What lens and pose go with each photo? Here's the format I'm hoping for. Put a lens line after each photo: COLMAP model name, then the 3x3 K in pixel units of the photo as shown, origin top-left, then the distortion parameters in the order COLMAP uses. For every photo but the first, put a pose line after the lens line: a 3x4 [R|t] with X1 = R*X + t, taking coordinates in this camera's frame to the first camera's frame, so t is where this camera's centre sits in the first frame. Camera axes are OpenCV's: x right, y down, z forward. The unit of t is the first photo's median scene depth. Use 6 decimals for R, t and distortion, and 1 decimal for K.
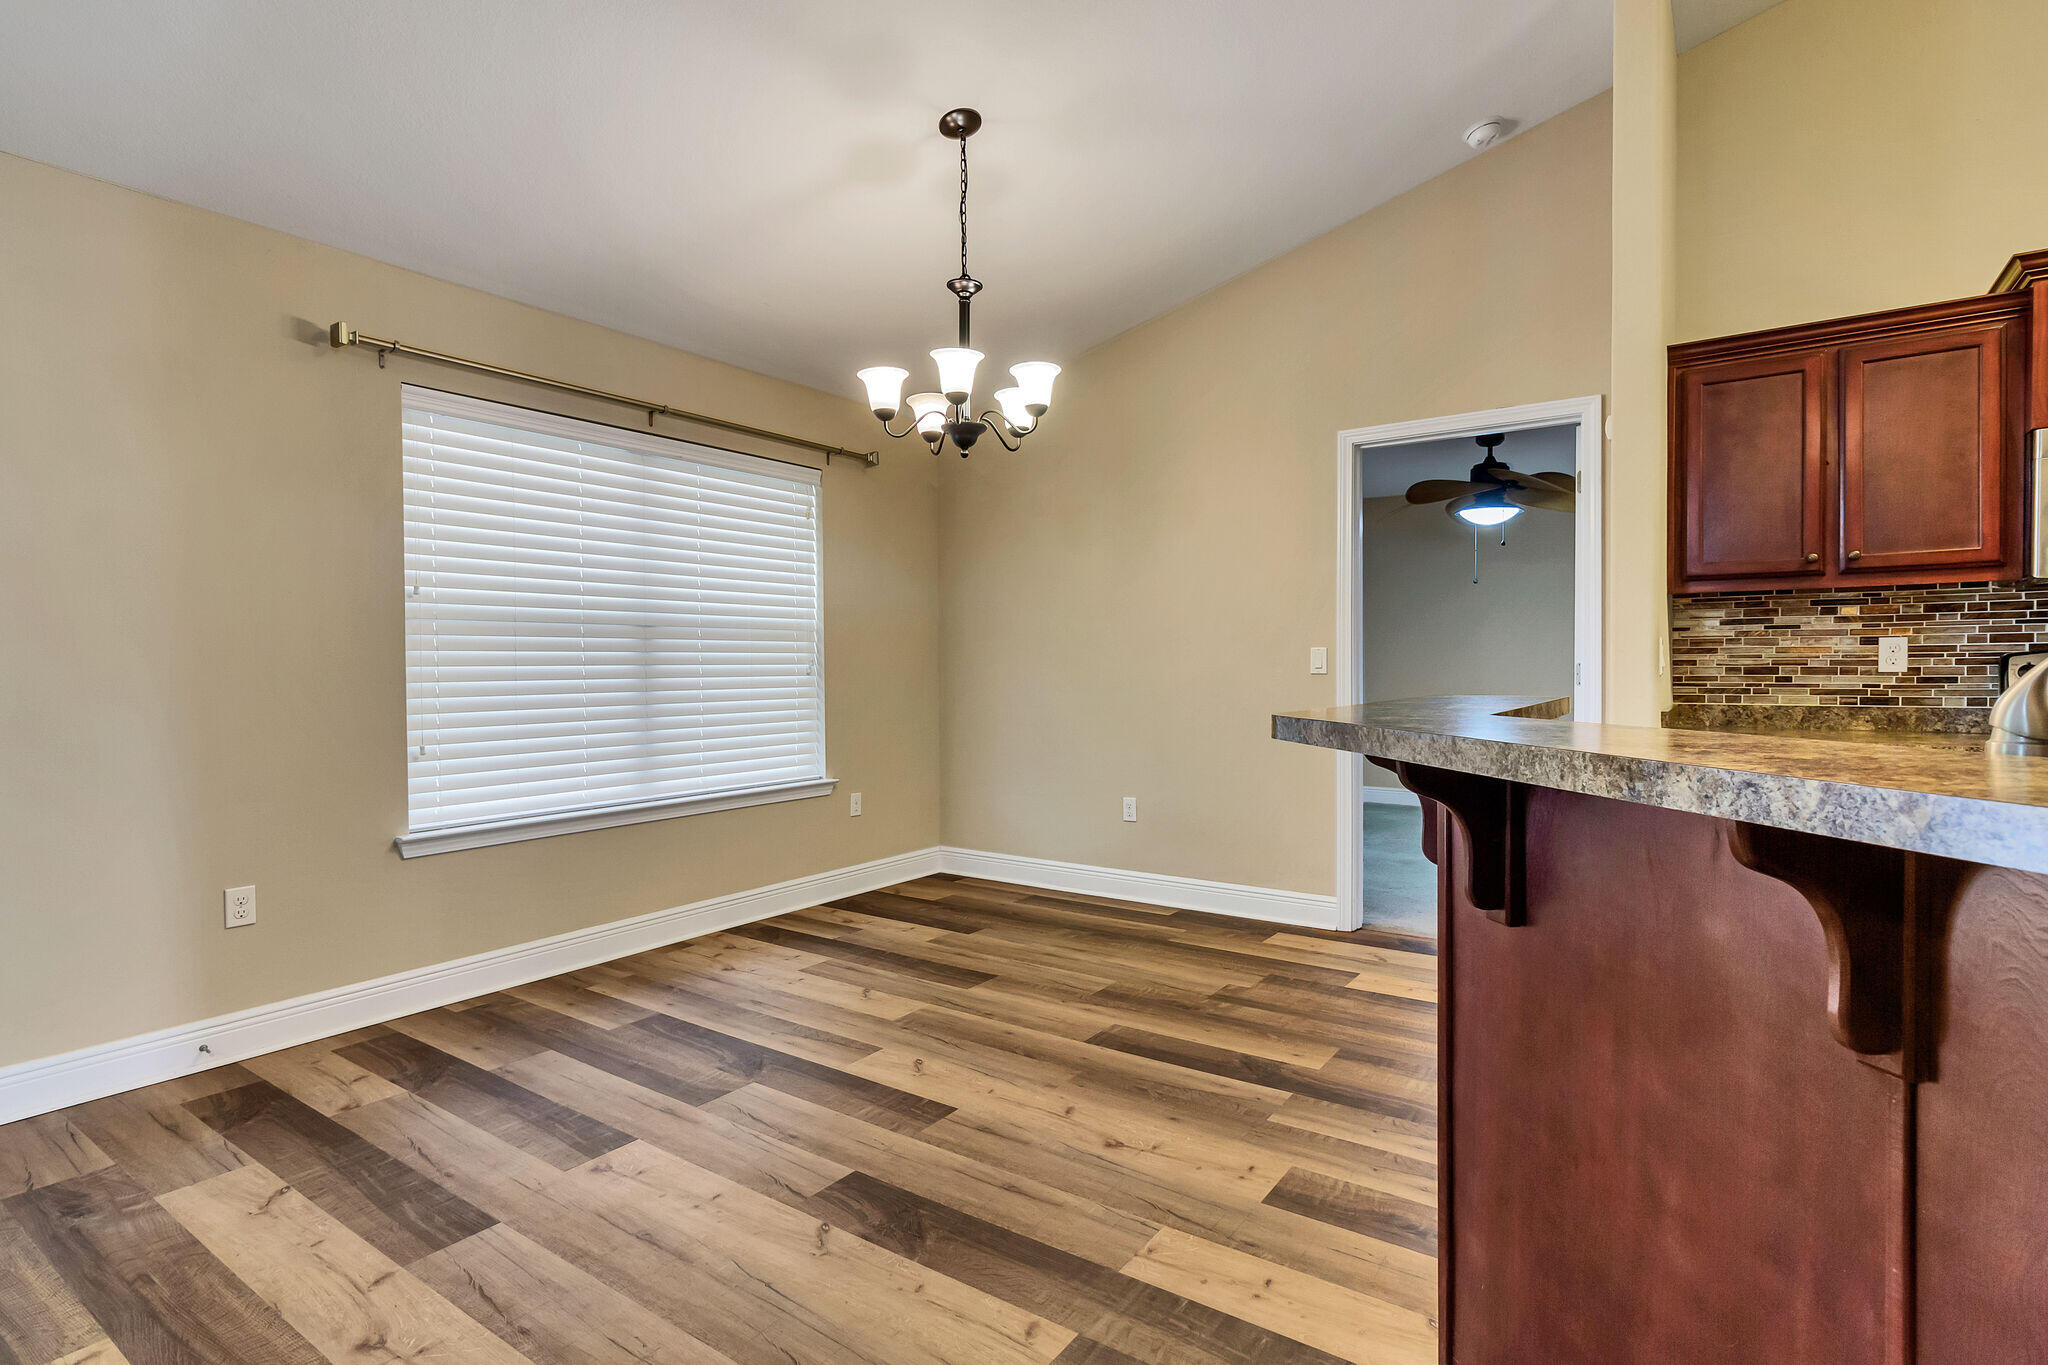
lens RADIAL K [[964.4, 0, 1030.0], [0, 964.4, 713.3], [0, 0, 1]] dist [0.001739, 0.000172]
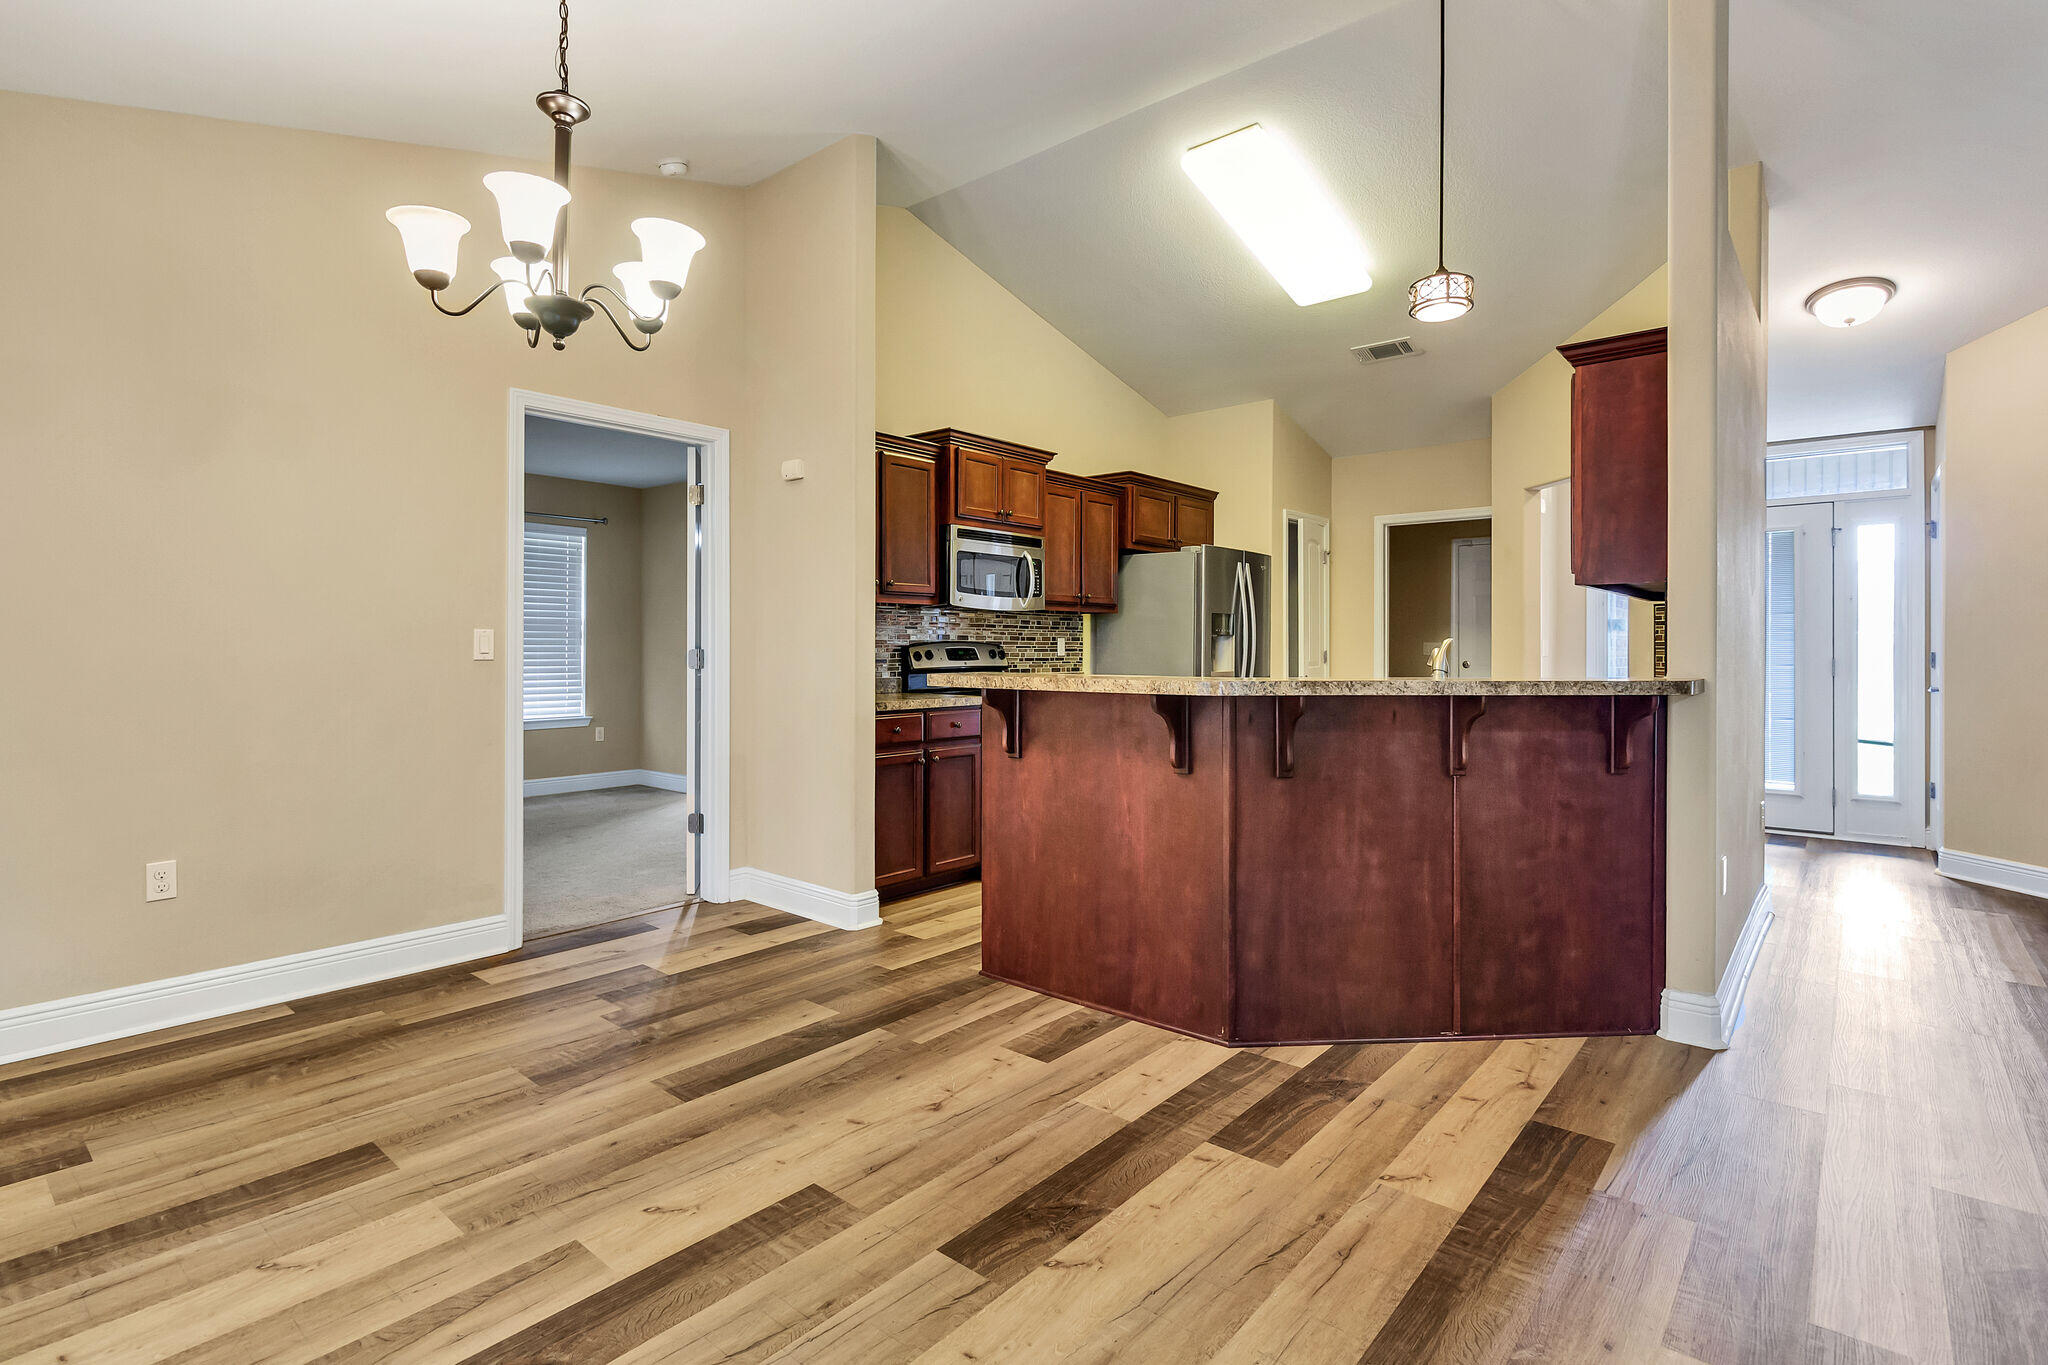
lens RADIAL K [[1009.7, 0, 1024.0], [0, 1009.7, 682.5], [0, 0, 1]] dist [-0.002331, 0.000041]
pose [[0.101458, -0.025791, 0.994505, -0.738919], [0.046283, 0.998704, 0.021178, -0.023862], [-0.993763, 0.043880, 0.102521, 0.581910]]
